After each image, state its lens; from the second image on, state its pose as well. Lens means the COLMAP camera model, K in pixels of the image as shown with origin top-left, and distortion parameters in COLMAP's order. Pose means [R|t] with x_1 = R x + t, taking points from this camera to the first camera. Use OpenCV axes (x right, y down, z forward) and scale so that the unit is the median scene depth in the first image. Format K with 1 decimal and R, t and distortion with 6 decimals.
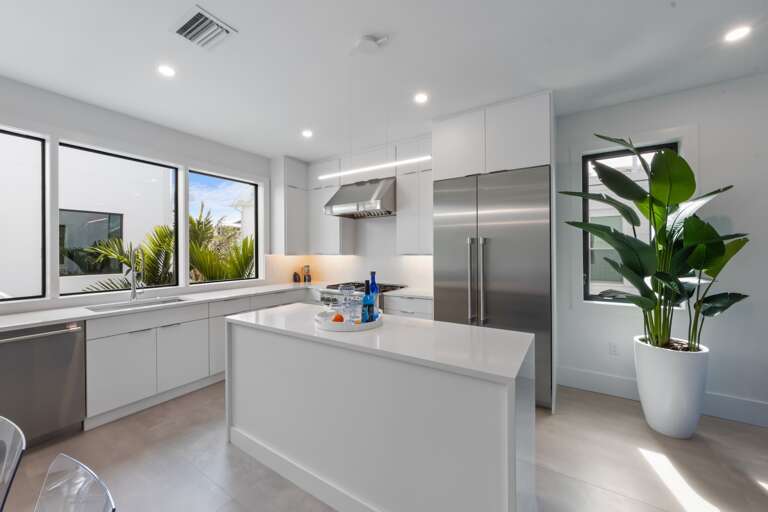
lens RADIAL K [[294.2, 0, 374.7], [0, 294.2, 250.7], [0, 0, 1]] dist [0.000962, 0.000185]
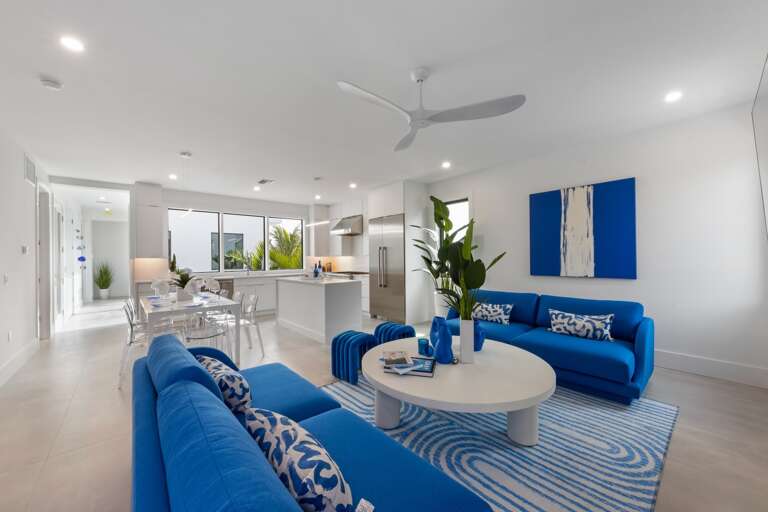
lens RADIAL K [[294.2, 0, 375.7], [0, 294.2, 256.3], [0, 0, 1]] dist [0.000962, 0.000185]
pose [[0.960396, -0.007578, -0.278536, 0.875235], [0.007648, 0.999970, -0.000835, 0.026930], [0.278534, -0.001328, 0.960426, -1.041889]]
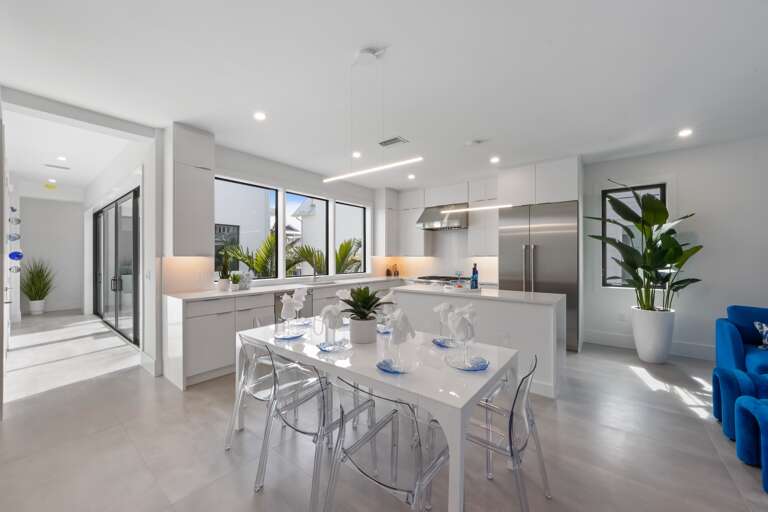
lens RADIAL K [[294.2, 0, 373.1], [0, 294.2, 257.4], [0, 0, 1]] dist [0.000962, 0.000185]
pose [[0.994928, 0.005462, -0.100443, -0.319210], [-0.004977, 0.999975, 0.005074, 0.018643], [0.100468, -0.004549, 0.994930, -0.642107]]
